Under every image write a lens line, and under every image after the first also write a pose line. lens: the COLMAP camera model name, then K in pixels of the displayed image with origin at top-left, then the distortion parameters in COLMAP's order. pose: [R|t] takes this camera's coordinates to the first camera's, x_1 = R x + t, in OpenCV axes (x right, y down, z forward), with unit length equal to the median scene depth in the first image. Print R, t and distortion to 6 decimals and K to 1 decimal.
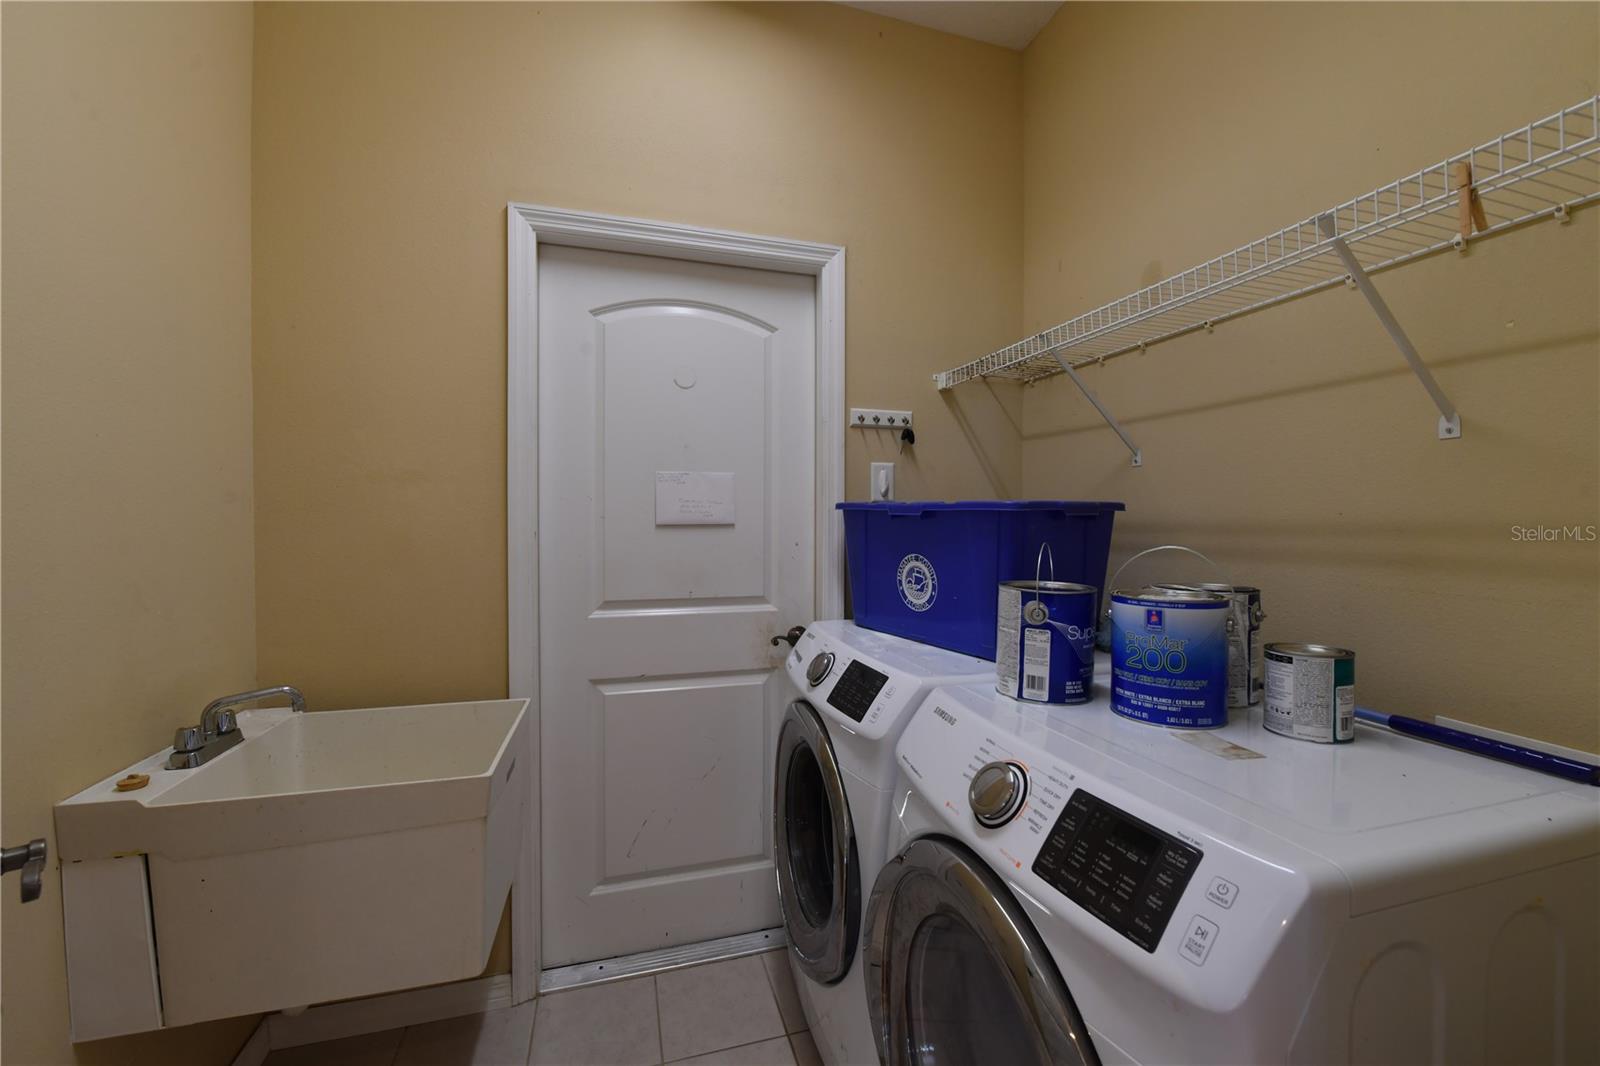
lens RADIAL K [[629.7, 0, 800.6], [0, 629.7, 530.5], [0, 0, 1]] dist [-0.001168, 0.000000]
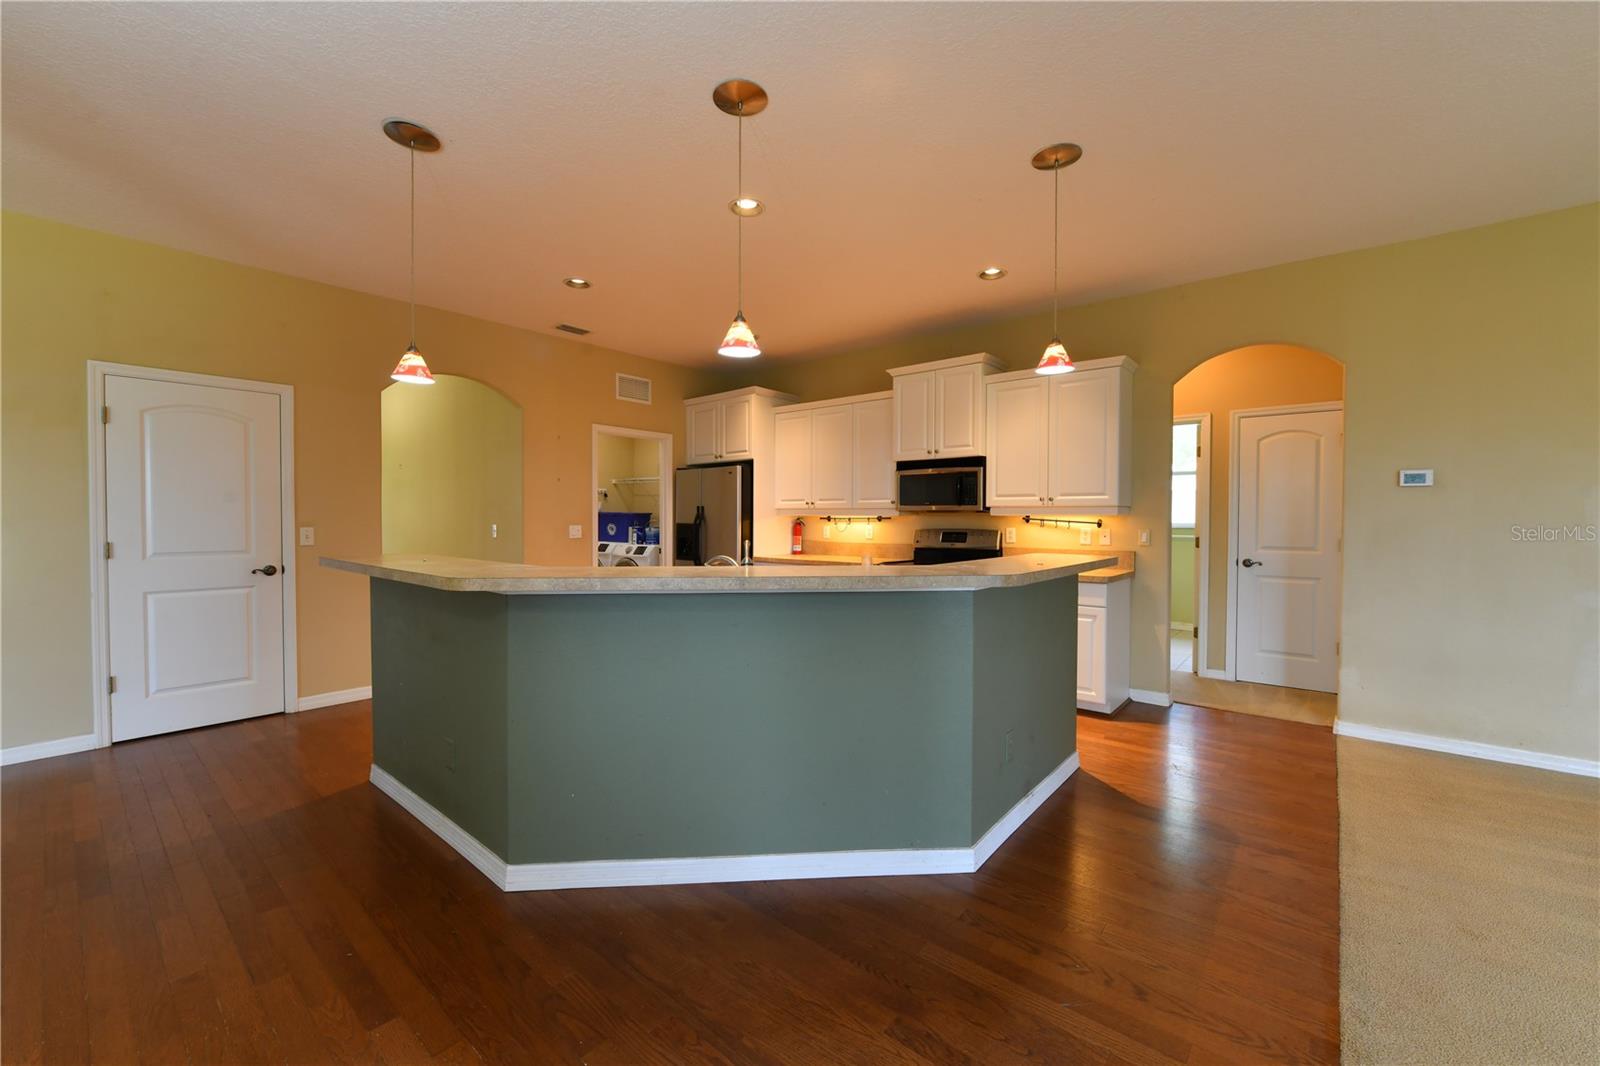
lens RADIAL K [[629.7, 0, 800.6], [0, 629.7, 529.3], [0, 0, 1]] dist [-0.001168, 0.000000]
pose [[0.835279, -0.006741, 0.549785, -1.249845], [0.004300, 0.999974, 0.005728, 0.061258], [-0.549810, -0.002420, 0.835286, -3.795325]]
